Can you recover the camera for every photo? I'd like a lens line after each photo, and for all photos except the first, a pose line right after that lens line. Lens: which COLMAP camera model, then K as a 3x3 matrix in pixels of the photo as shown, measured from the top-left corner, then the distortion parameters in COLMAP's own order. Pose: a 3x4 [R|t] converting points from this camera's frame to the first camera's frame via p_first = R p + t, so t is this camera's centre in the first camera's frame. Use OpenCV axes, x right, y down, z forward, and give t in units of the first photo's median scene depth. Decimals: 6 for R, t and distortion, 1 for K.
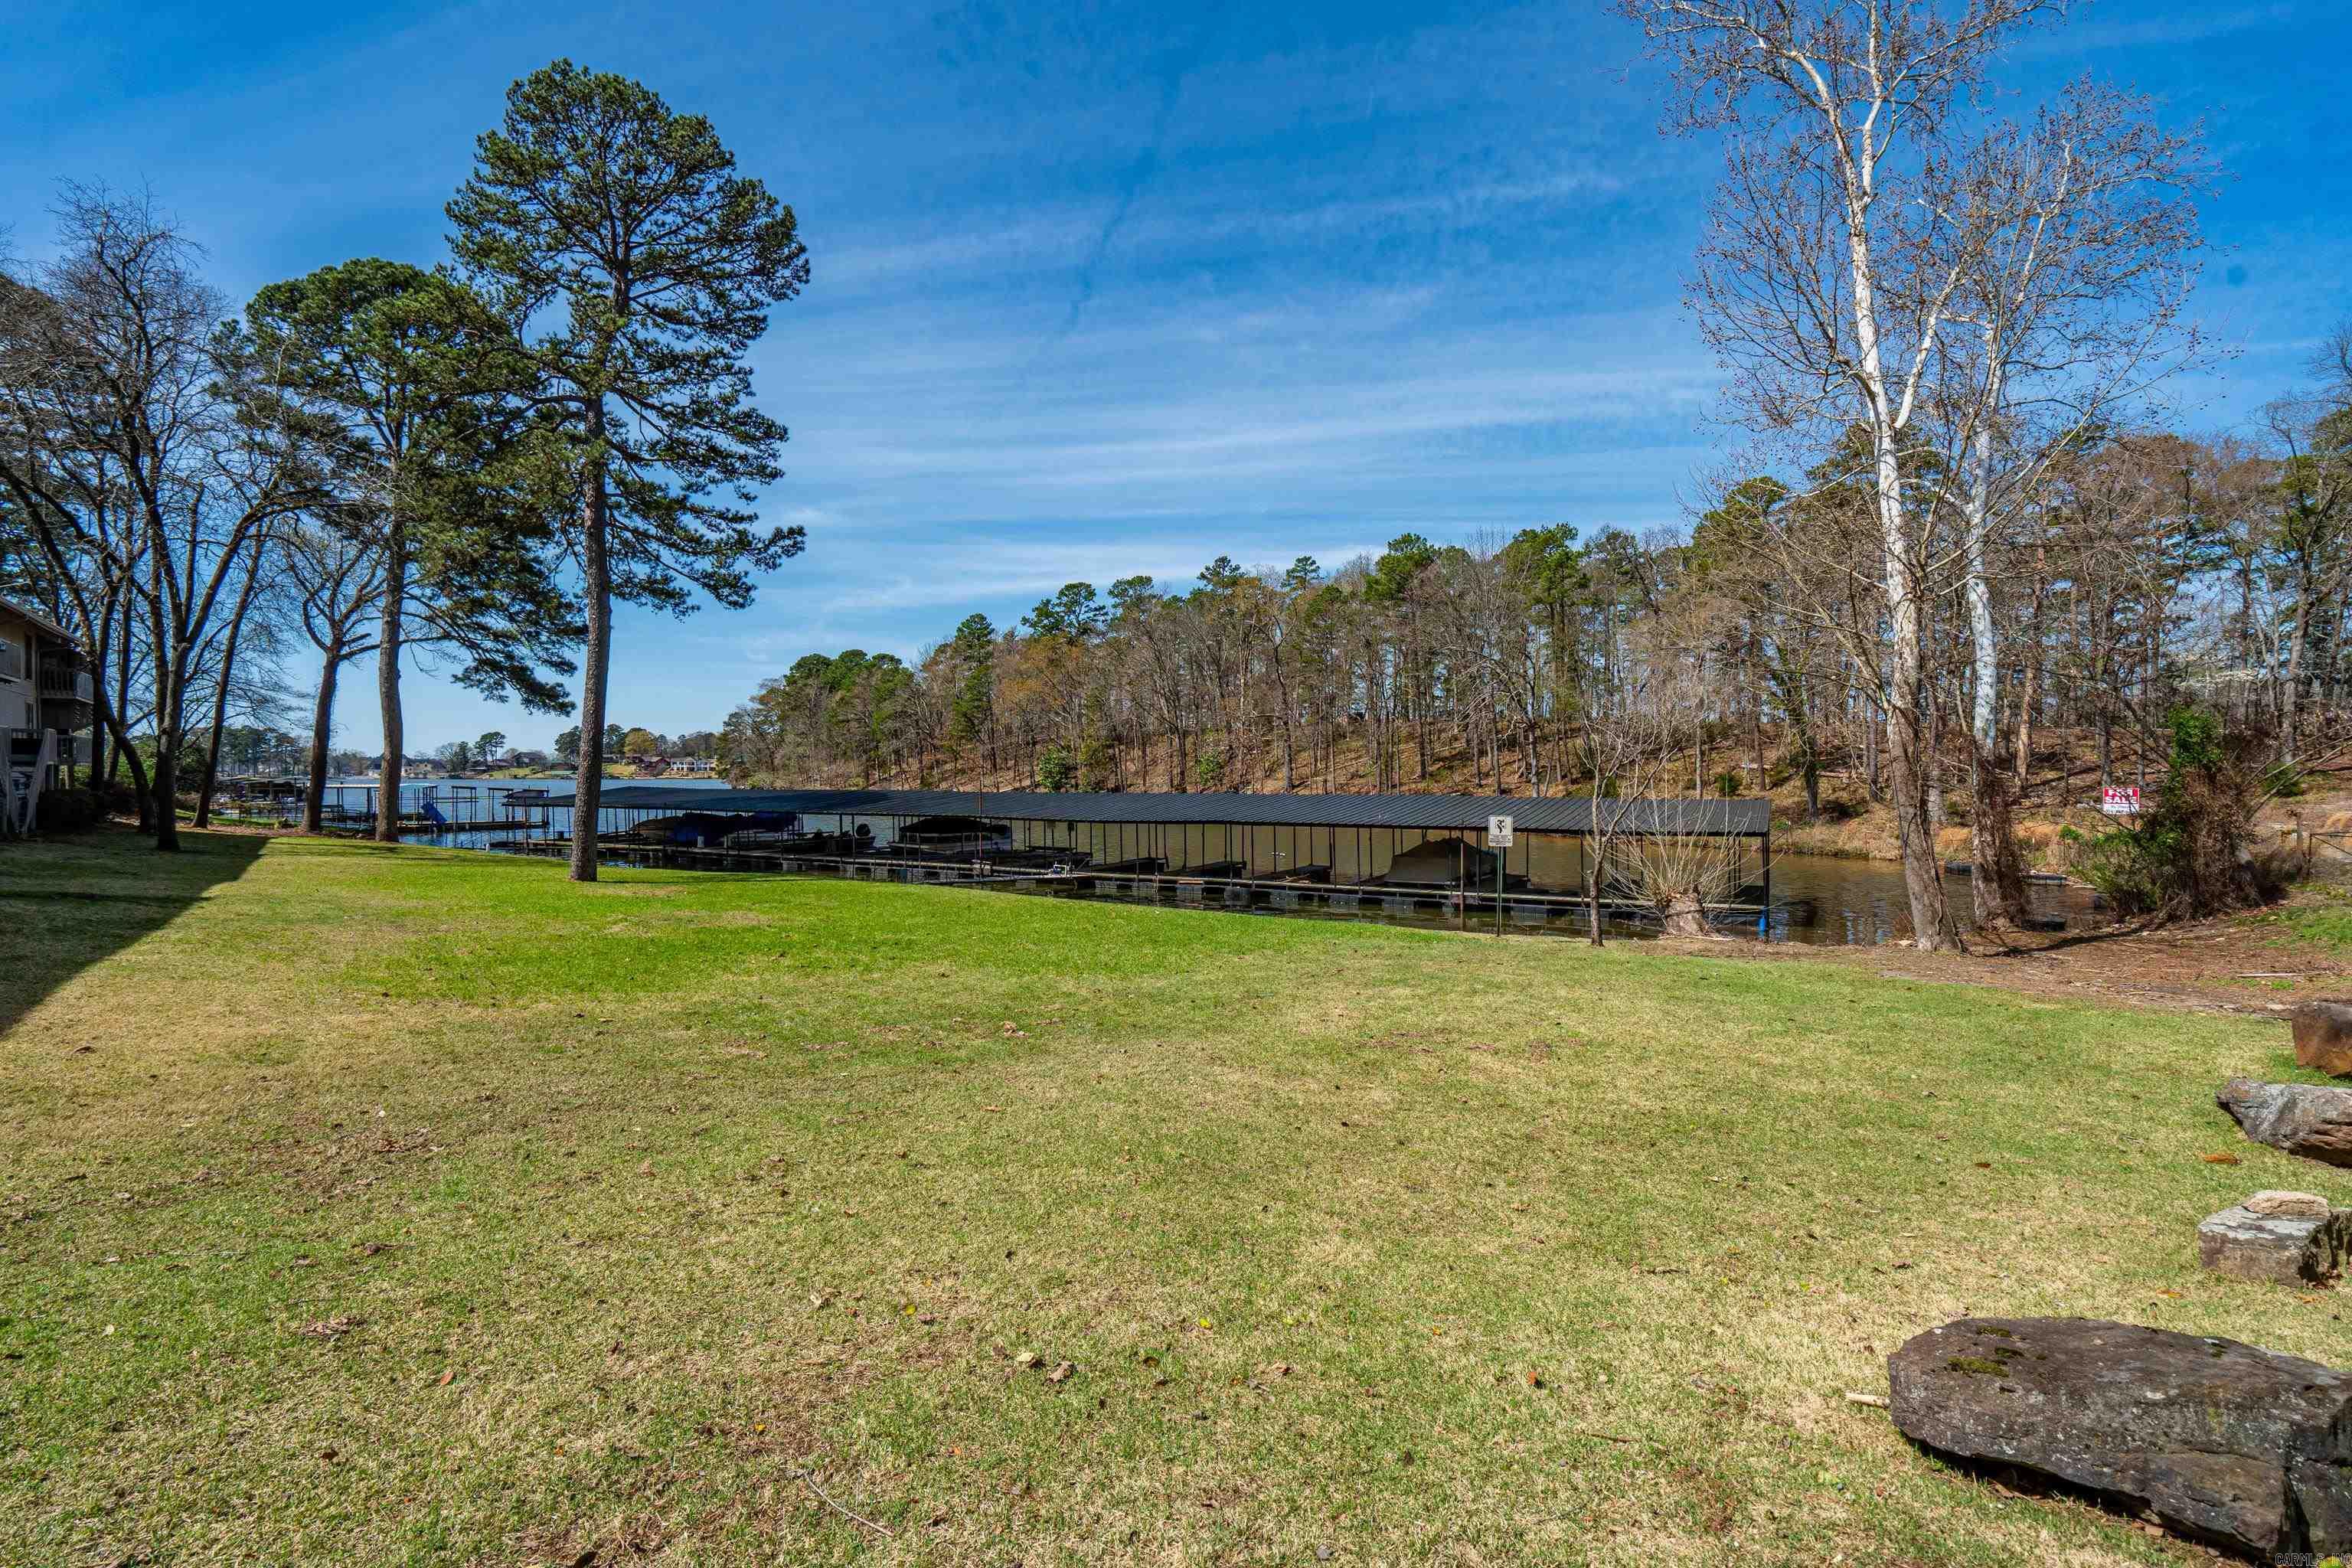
lens RADIAL K [[1134.5, 0, 1176.0], [0, 1134.5, 784.0], [0, 0, 1]] dist [0.000181, -0.000062]
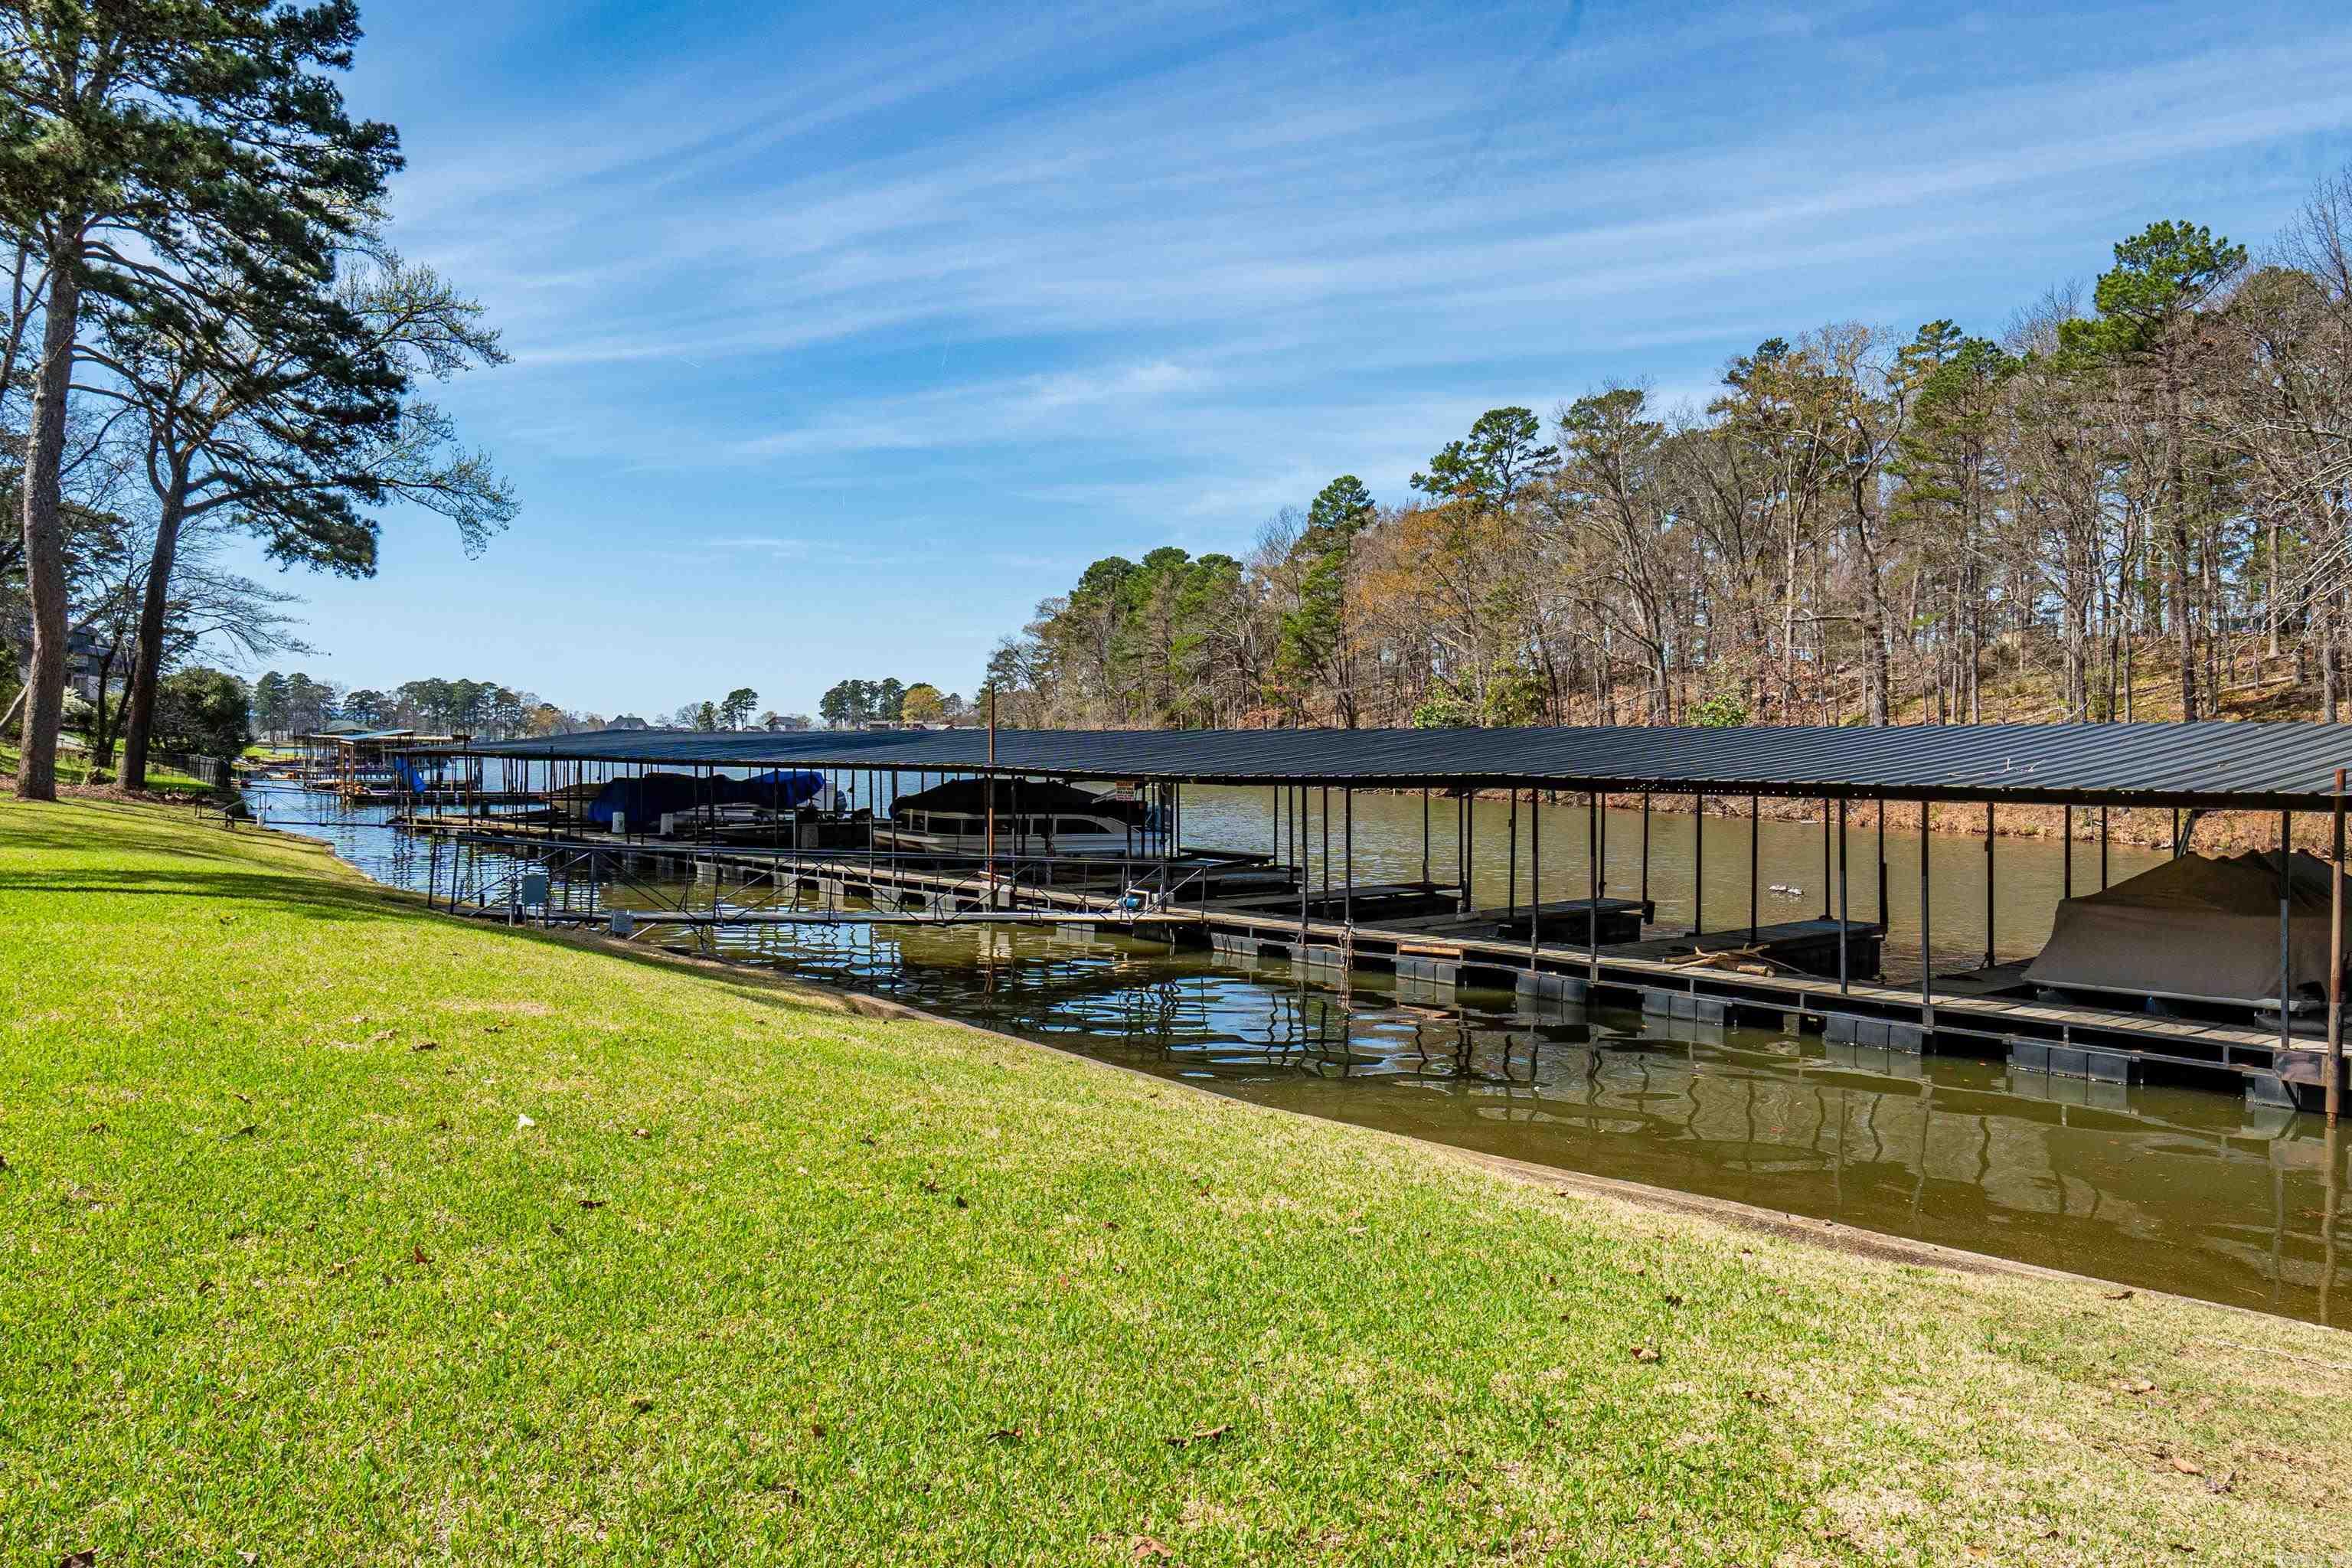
lens RADIAL K [[1668.7, 0, 1176.0], [0, 1668.7, 784.0], [0, 0, 1]] dist [-0.000365, -0.001402]
pose [[0.944660, 0.019236, -0.327486, 0.035723], [-0.018666, 0.999814, 0.004885, 0.010962], [0.327519, 0.001499, 0.944843, 0.157820]]
